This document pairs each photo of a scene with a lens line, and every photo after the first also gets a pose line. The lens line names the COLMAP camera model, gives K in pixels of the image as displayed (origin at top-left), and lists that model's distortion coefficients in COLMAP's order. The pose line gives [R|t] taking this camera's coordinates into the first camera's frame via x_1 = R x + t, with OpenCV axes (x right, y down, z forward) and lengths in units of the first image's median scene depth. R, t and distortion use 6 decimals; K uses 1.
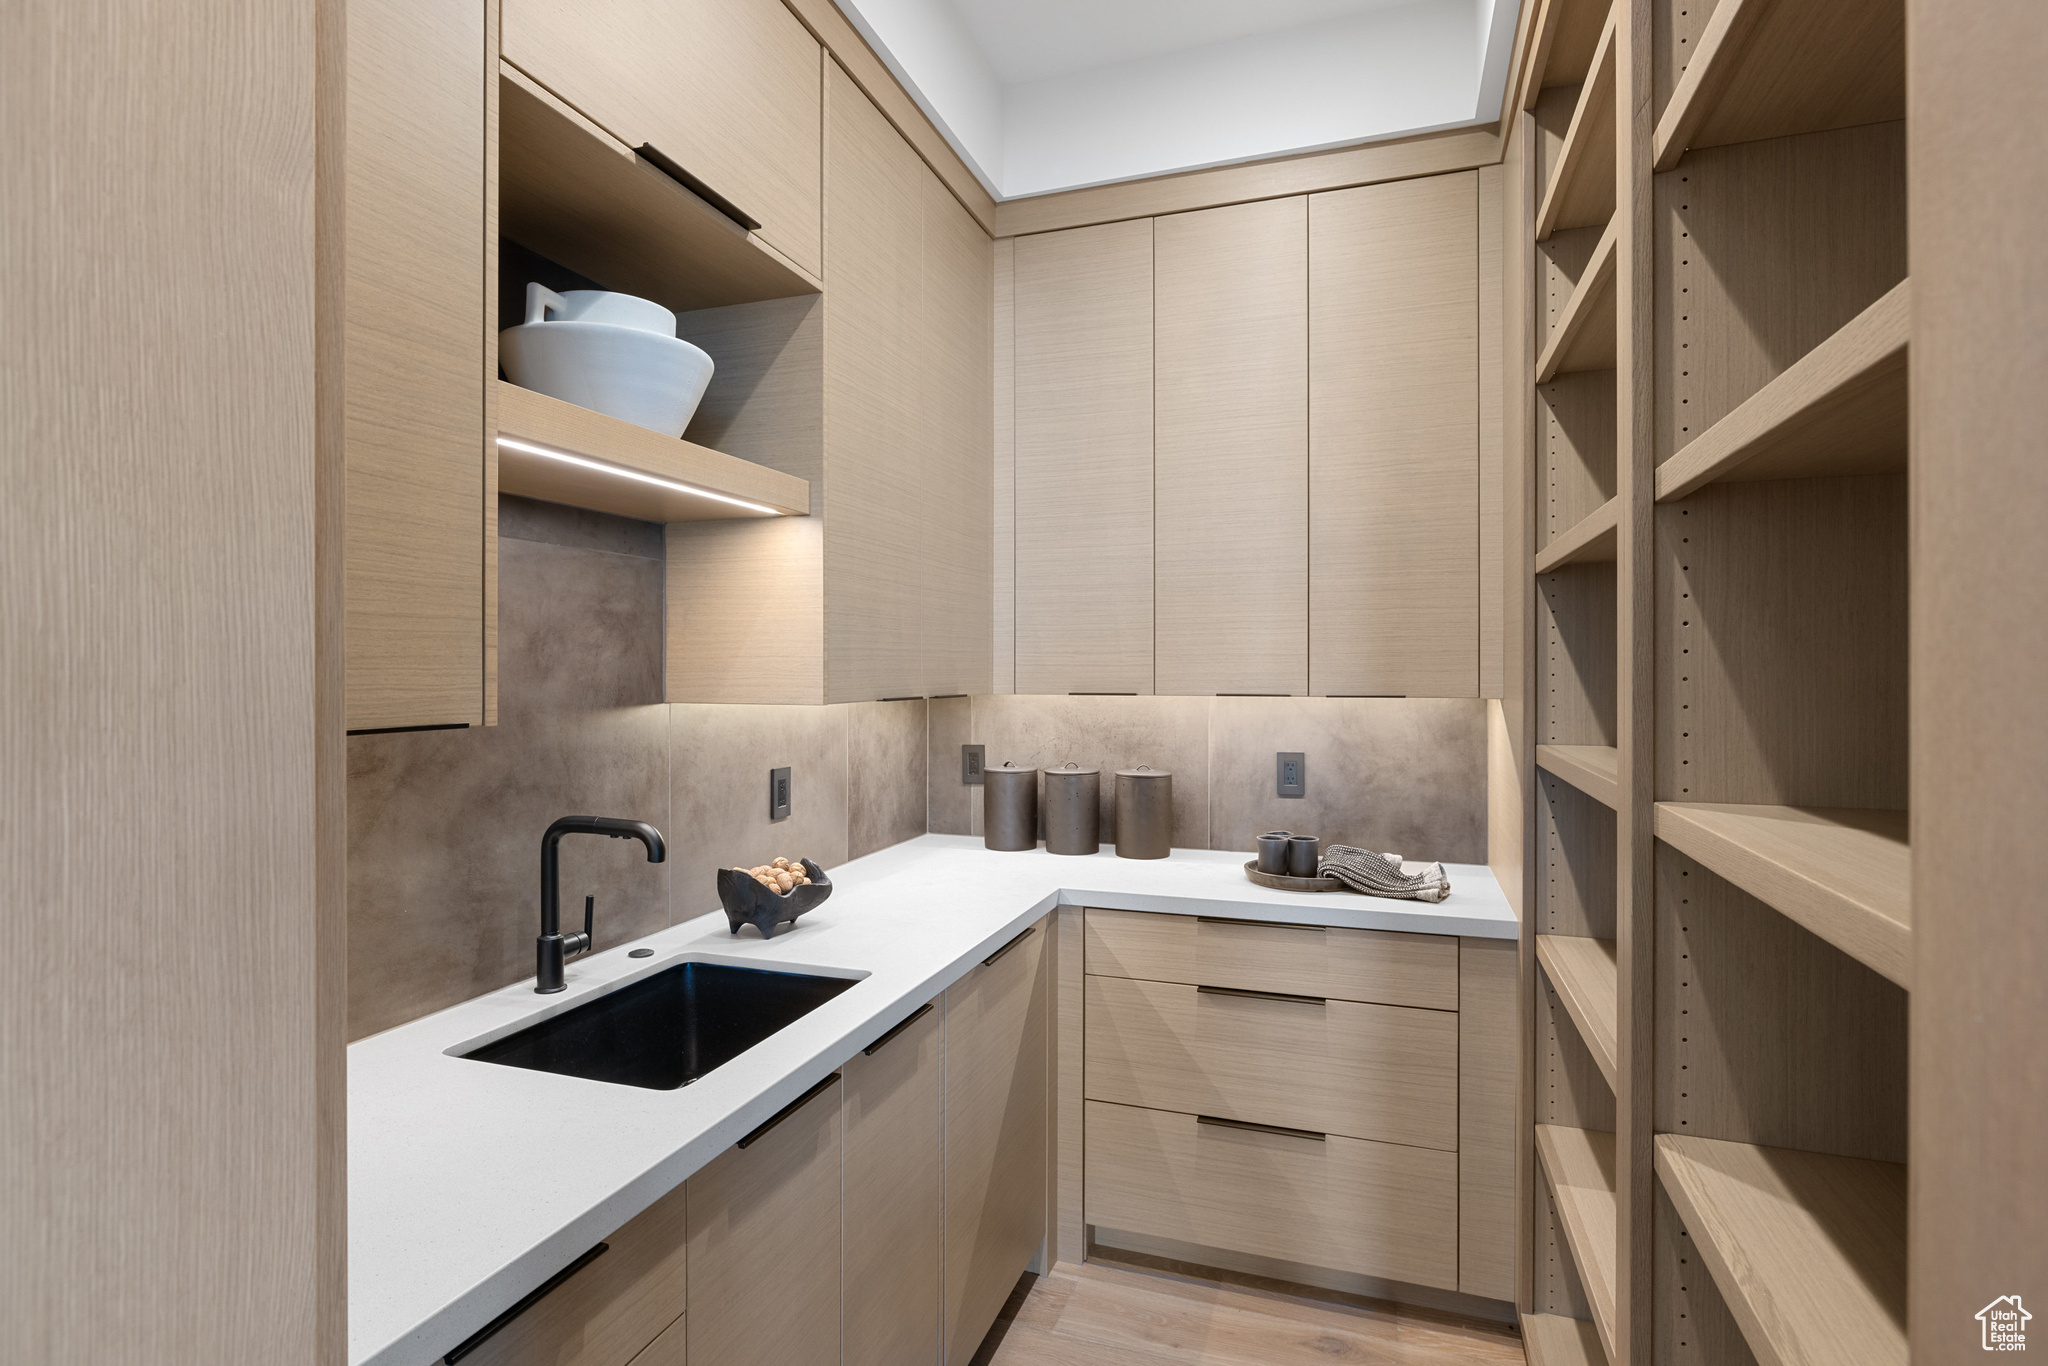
lens RADIAL K [[1013.5, 0, 1024.0], [0, 1013.5, 683.0], [0, 0, 1]] dist [-0.002334, -0.000188]
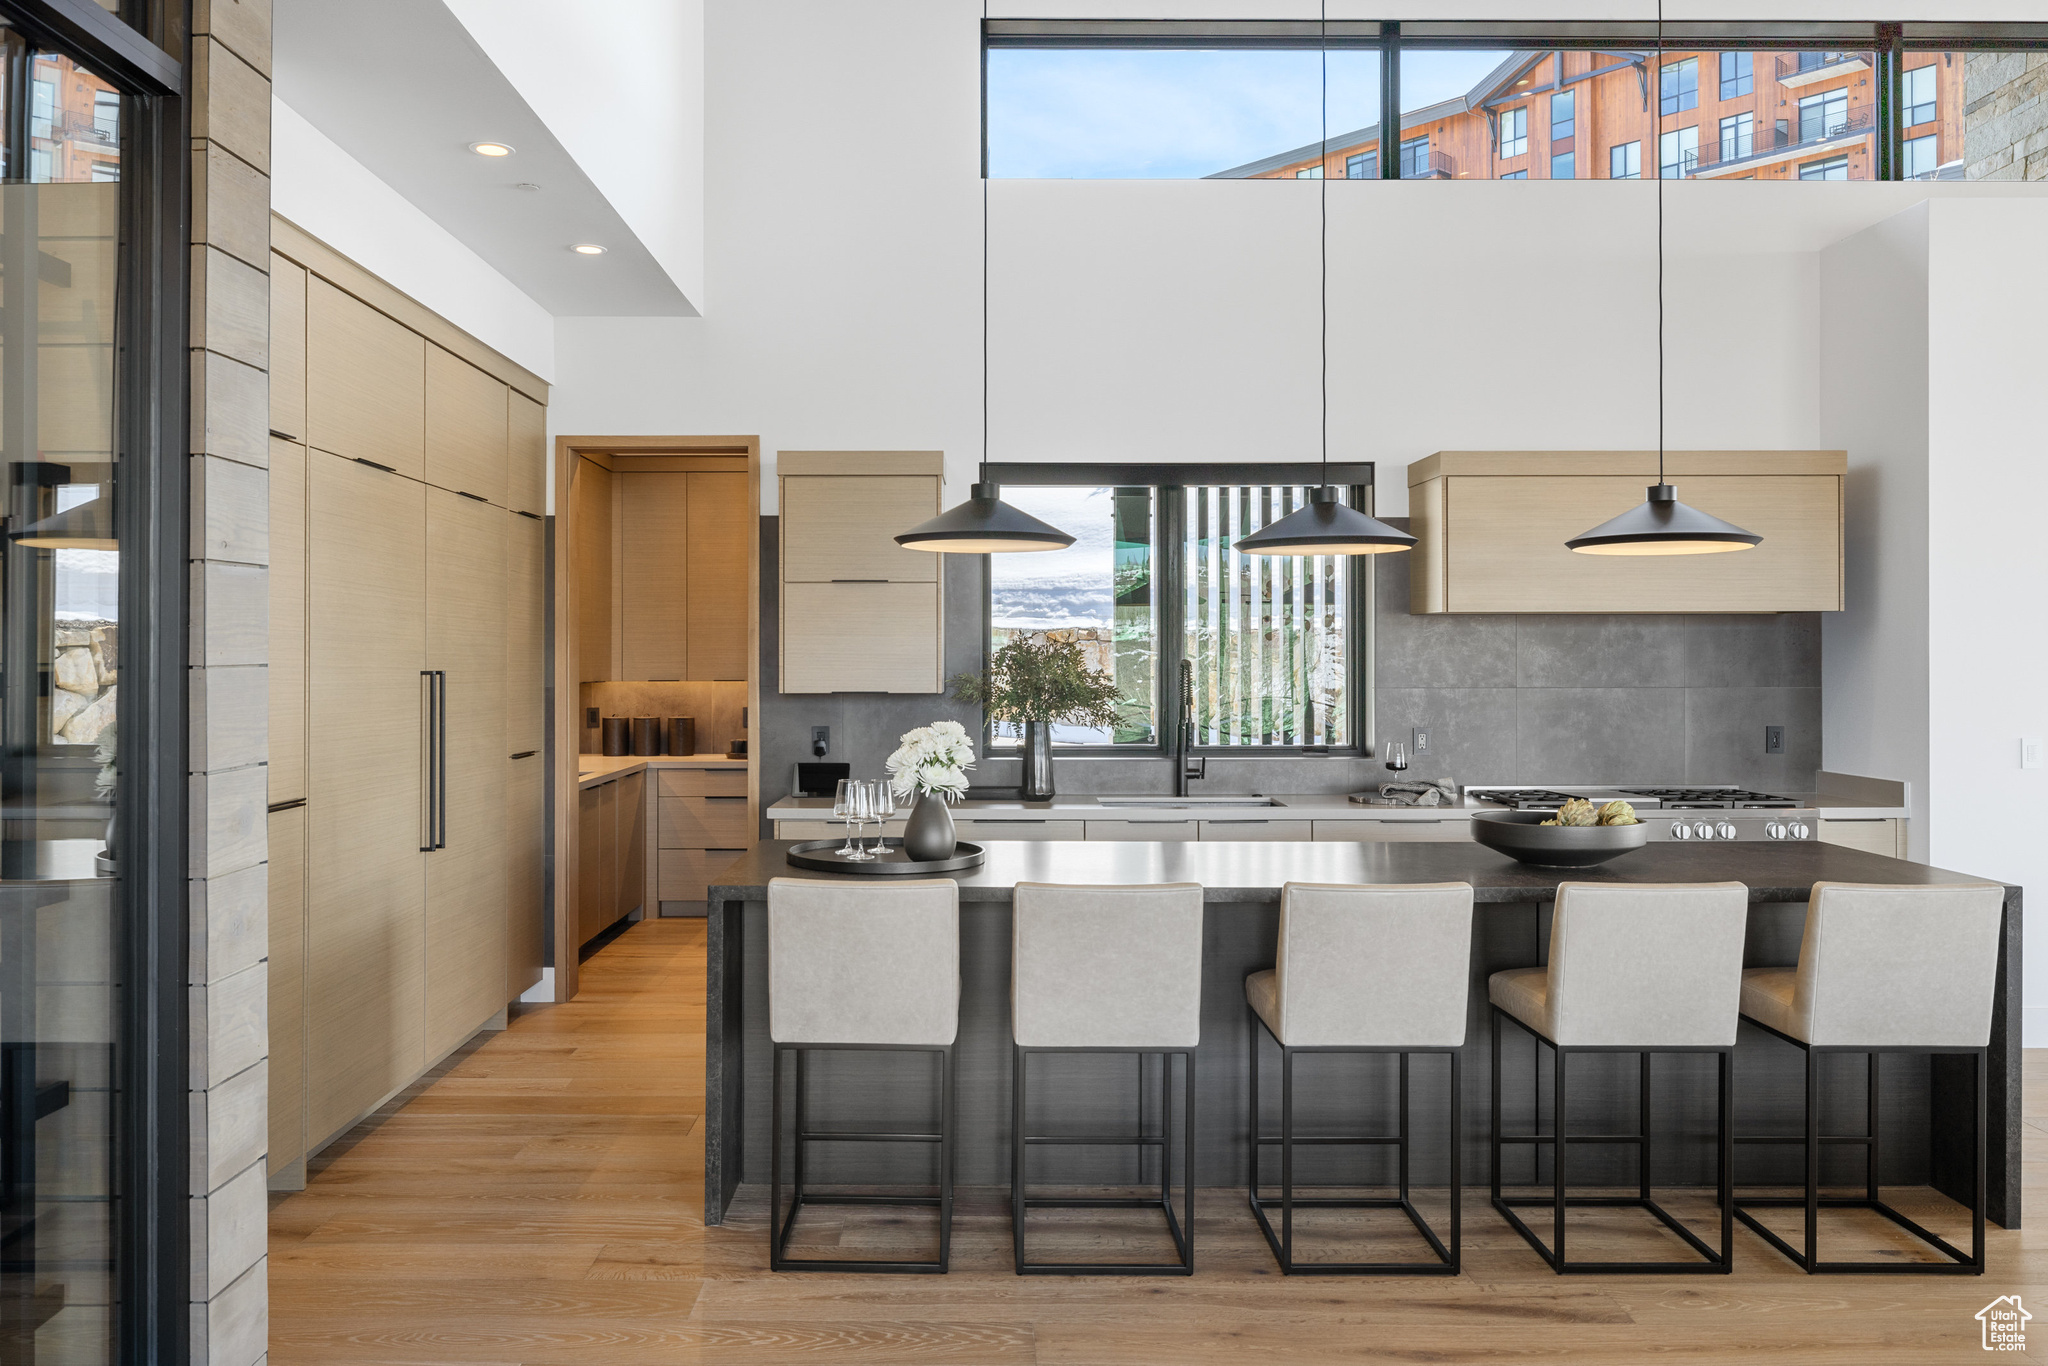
lens RADIAL K [[1486.0, 0, 1023.1], [0, 1486.0, 657.5], [0, 0, 1]] dist [-0.006434, -0.001437]
pose [[0.935338, 0.002294, 0.353748, -0.341966], [0.001332, 0.999949, -0.010008, -0.007098], [-0.353753, 0.009832, 0.935287, -2.365213]]
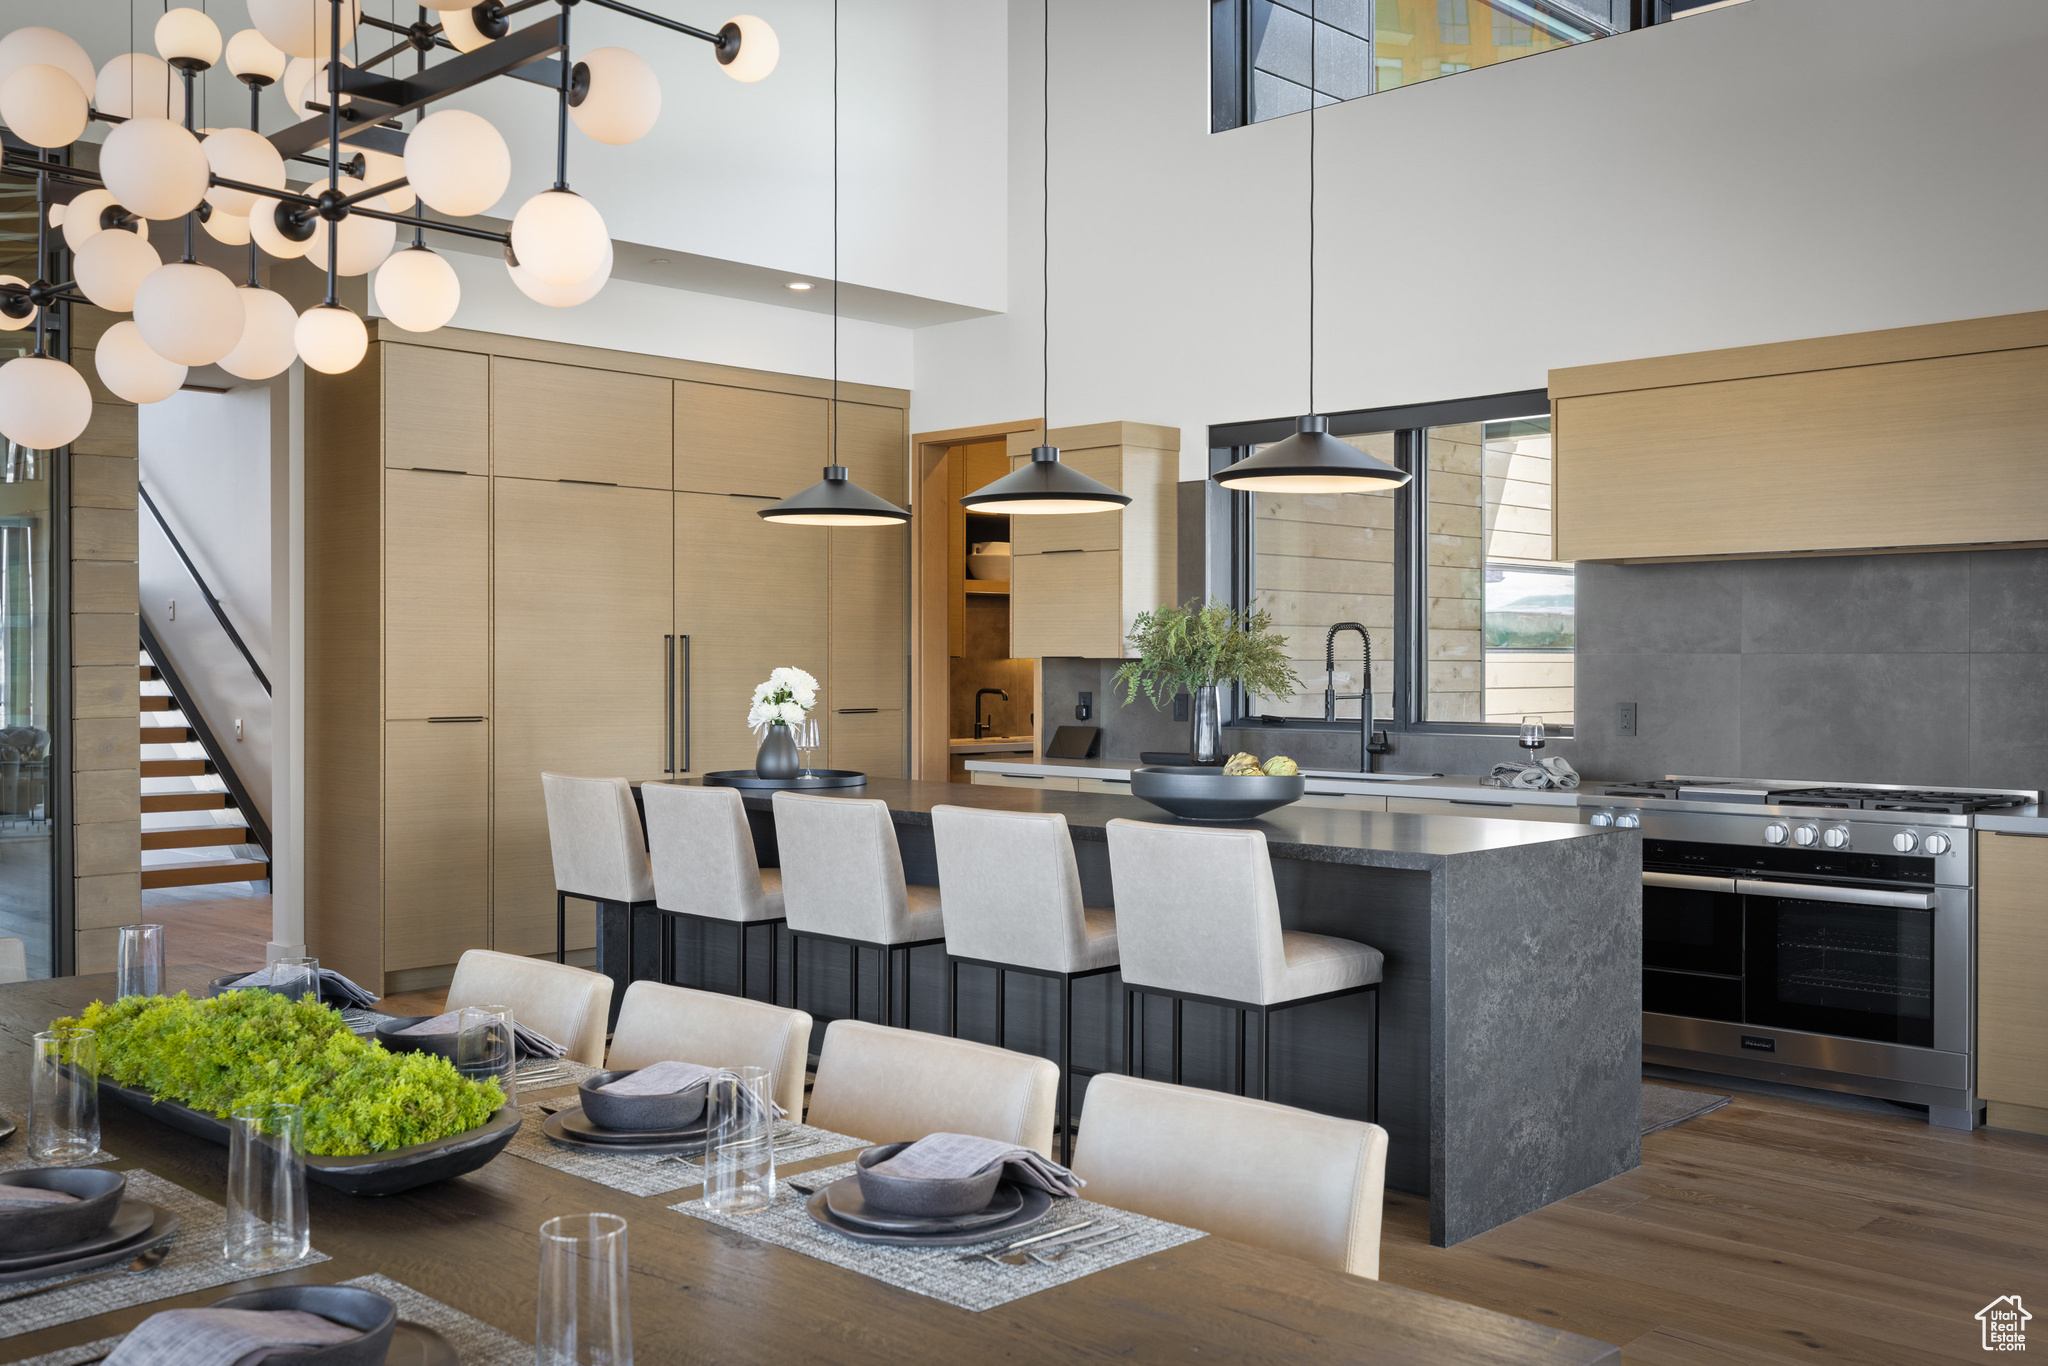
lens RADIAL K [[1937.4, 0, 1024.0], [0, 1937.4, 683.0], [0, 0, 1]] dist [0.004818, 0.000984]
pose [[0.909632, 0.004023, -0.415396, 1.488330], [-0.001309, 0.999976, 0.006819, 0.041237], [0.415414, -0.005659, 0.909615, -3.043583]]
